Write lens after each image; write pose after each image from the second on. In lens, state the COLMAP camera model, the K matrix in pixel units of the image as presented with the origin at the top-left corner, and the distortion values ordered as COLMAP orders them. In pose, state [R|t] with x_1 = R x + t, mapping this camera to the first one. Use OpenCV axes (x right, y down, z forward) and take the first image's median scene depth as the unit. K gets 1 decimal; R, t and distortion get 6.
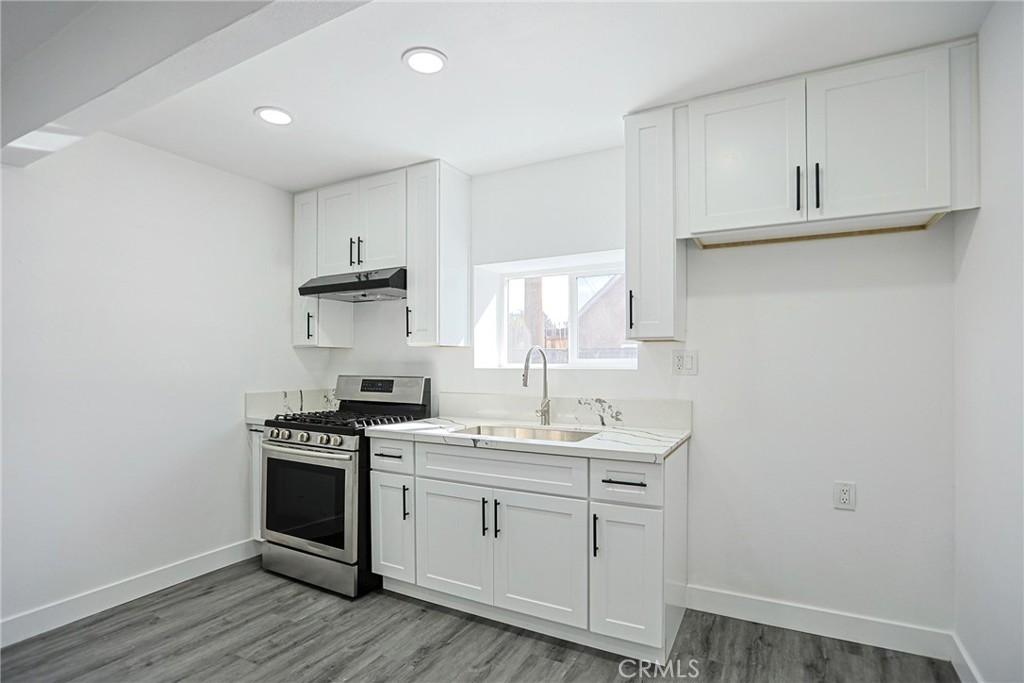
lens RADIAL K [[503.7, 0, 503.4], [0, 503.7, 356.5], [0, 0, 1]] dist [-0.051462, 0.011741]
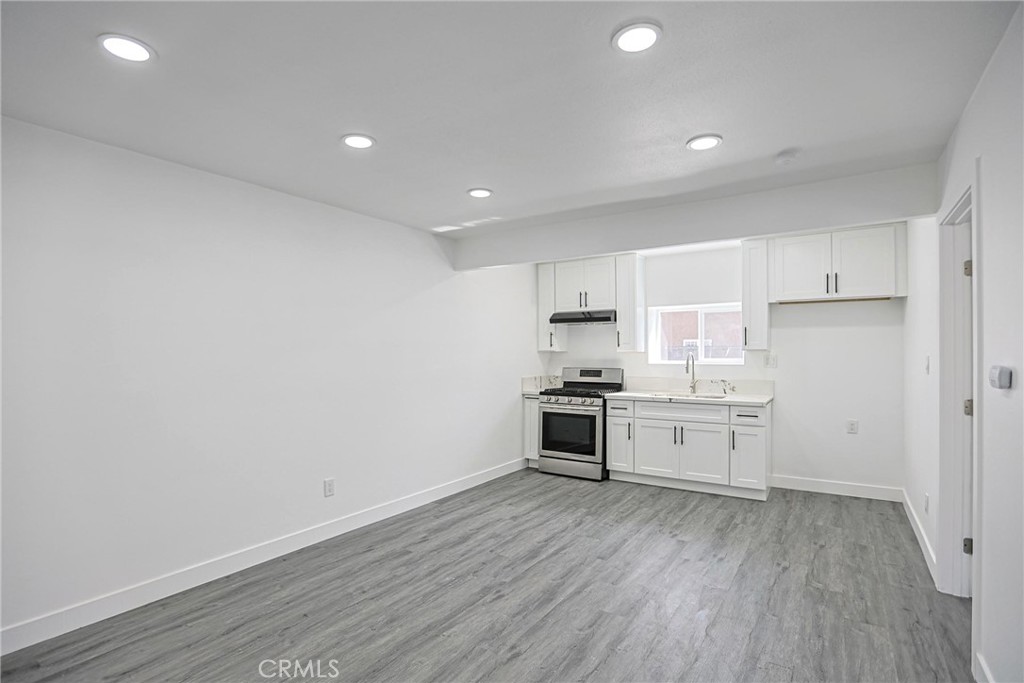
lens RADIAL K [[503.7, 0, 513.8], [0, 503.7, 347.7], [0, 0, 1]] dist [-0.051462, 0.011741]
pose [[0.998014, -0.001259, -0.062987, -0.517135], [0.001270, 0.999999, 0.000128, -0.042233], [0.062987, -0.000208, 0.998014, -1.007011]]
